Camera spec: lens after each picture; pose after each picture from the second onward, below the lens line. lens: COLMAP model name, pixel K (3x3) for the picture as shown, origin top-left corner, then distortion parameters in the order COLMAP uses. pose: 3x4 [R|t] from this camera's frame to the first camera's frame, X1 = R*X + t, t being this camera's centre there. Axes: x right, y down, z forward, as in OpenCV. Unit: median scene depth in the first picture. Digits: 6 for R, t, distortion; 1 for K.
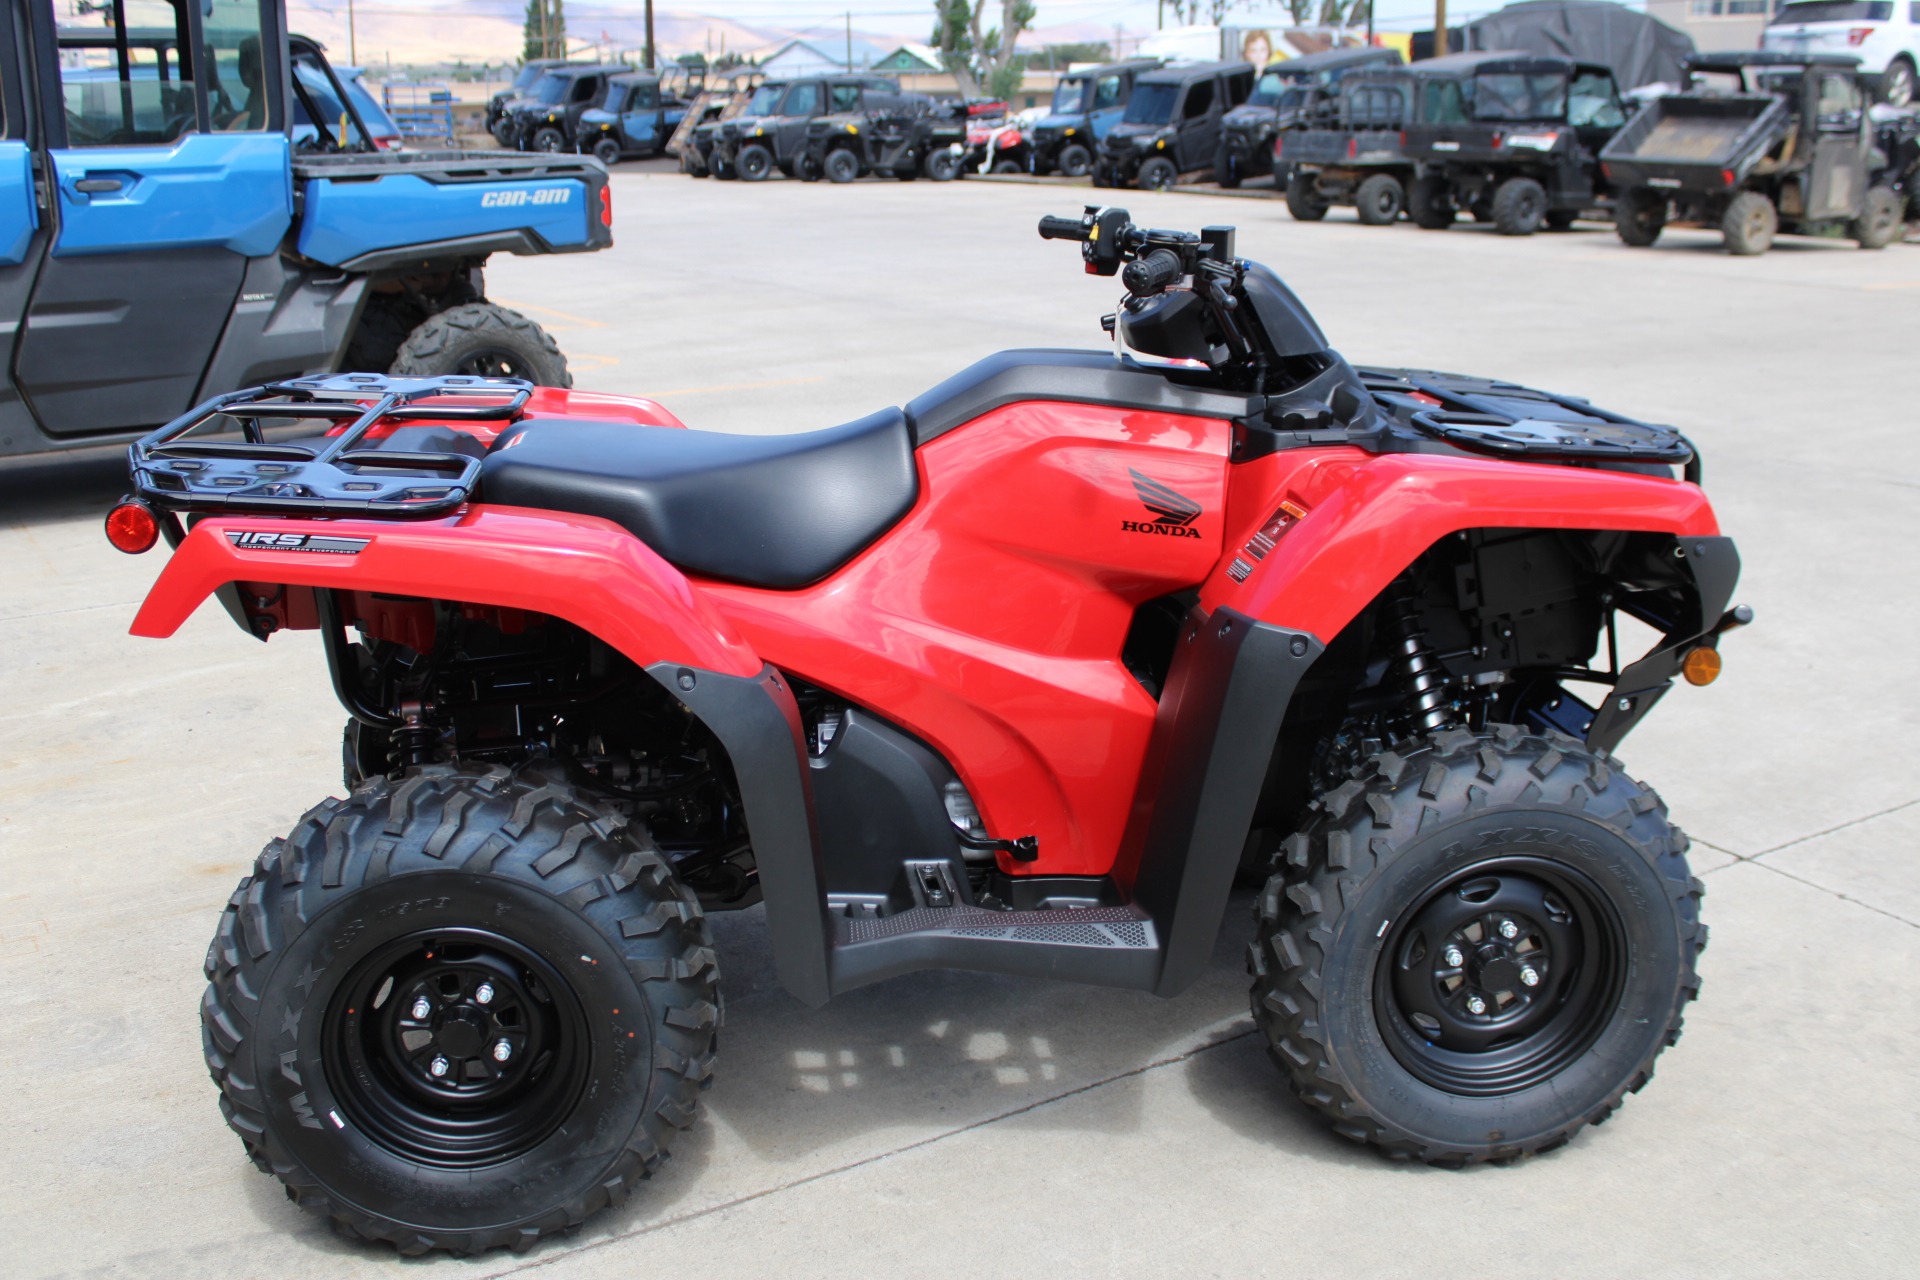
lens RADIAL K [[1867.1, 0, 958.3], [0, 1867.1, 640.2], [0, 0, 1]] dist [-0.074199, 0.000000]
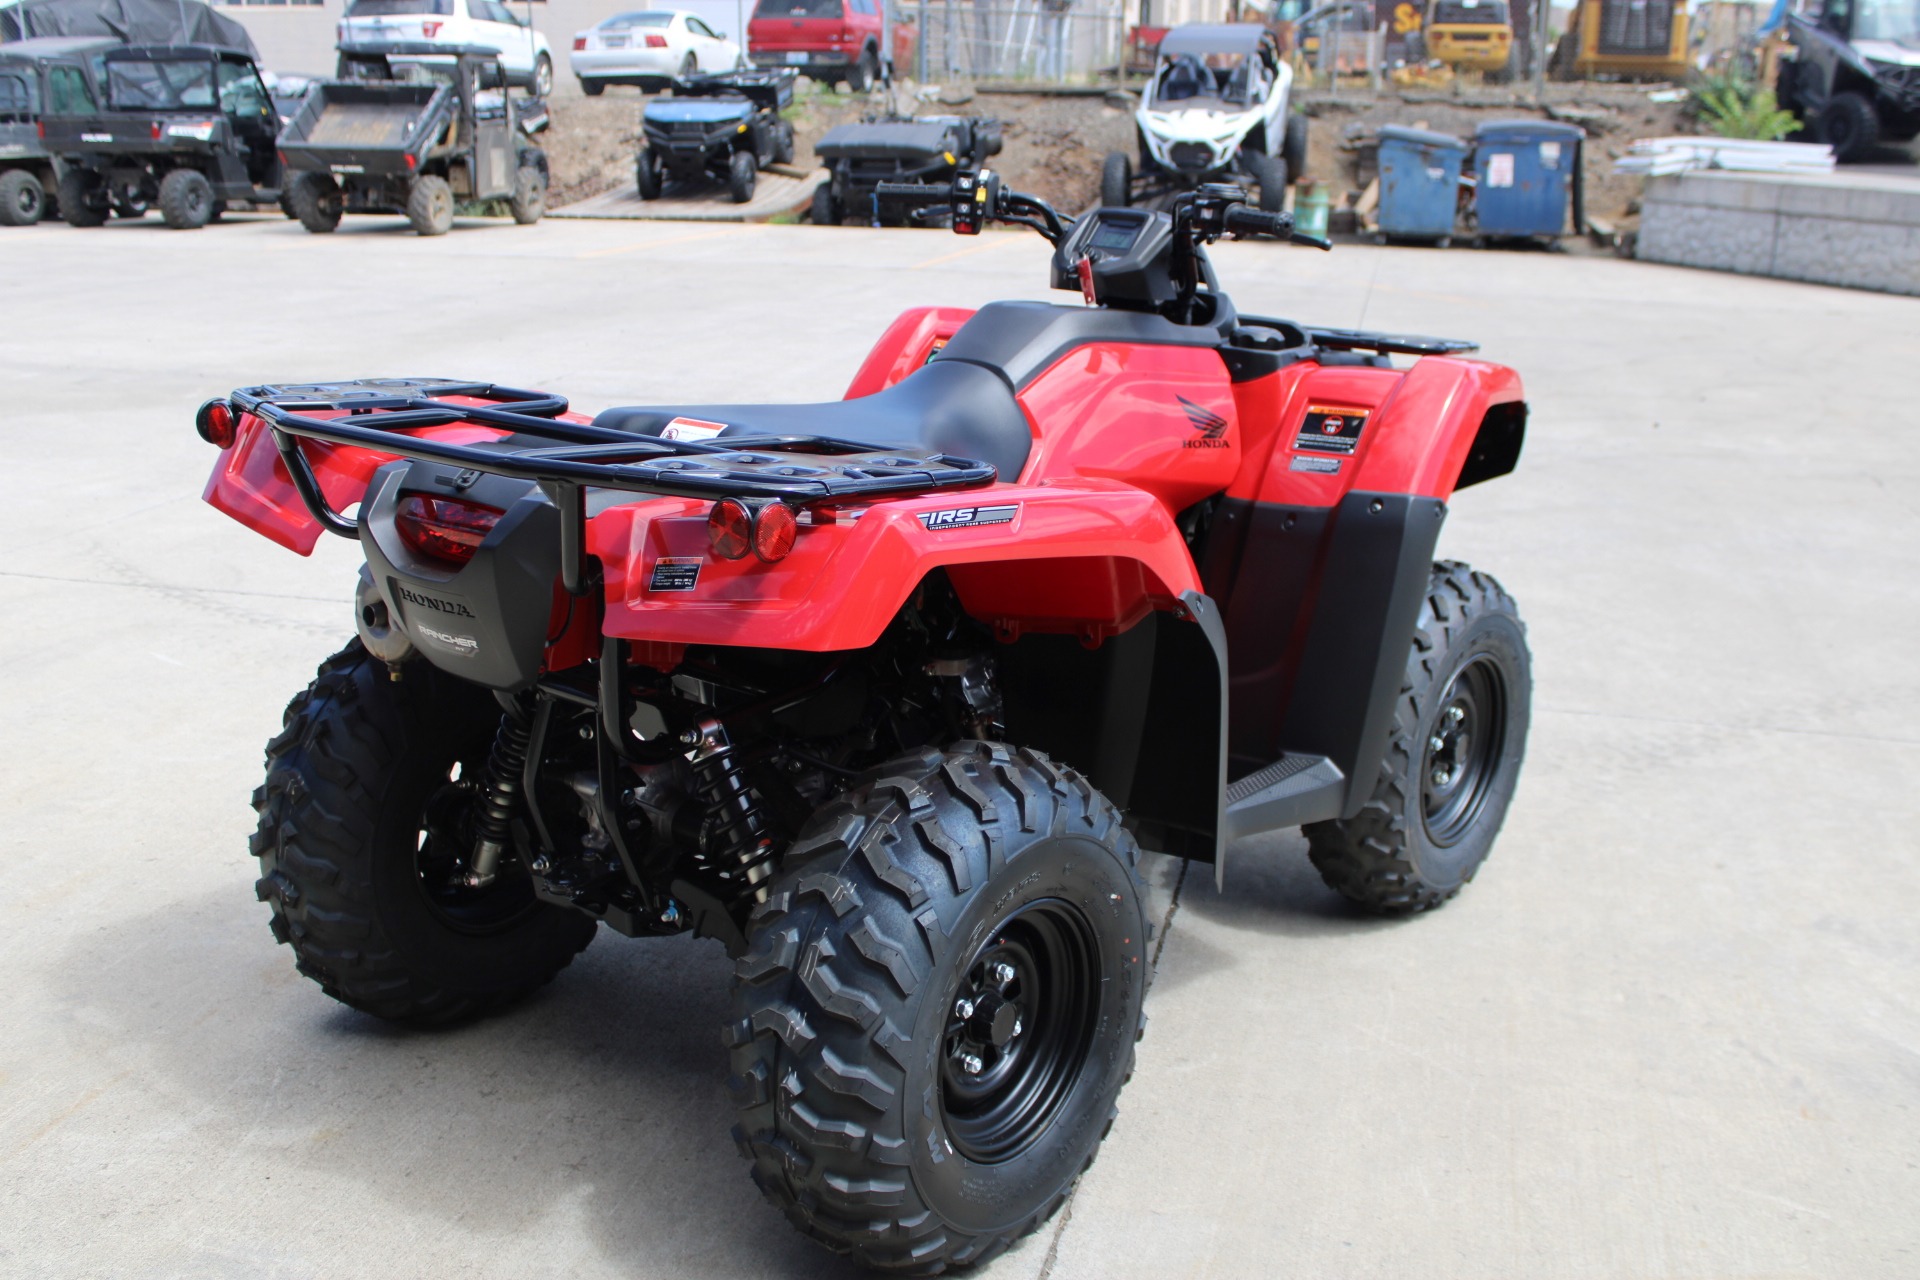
lens RADIAL K [[1867.1, 0, 938.7], [0, 1867.1, 655.2], [0, 0, 1]] dist [-0.074199, 0.000000]
pose [[0.714895, -0.179251, 0.675865, -0.117662], [0.171560, 0.982003, 0.078976, -0.007166], [-0.677858, 0.059492, 0.732782, 0.039348]]
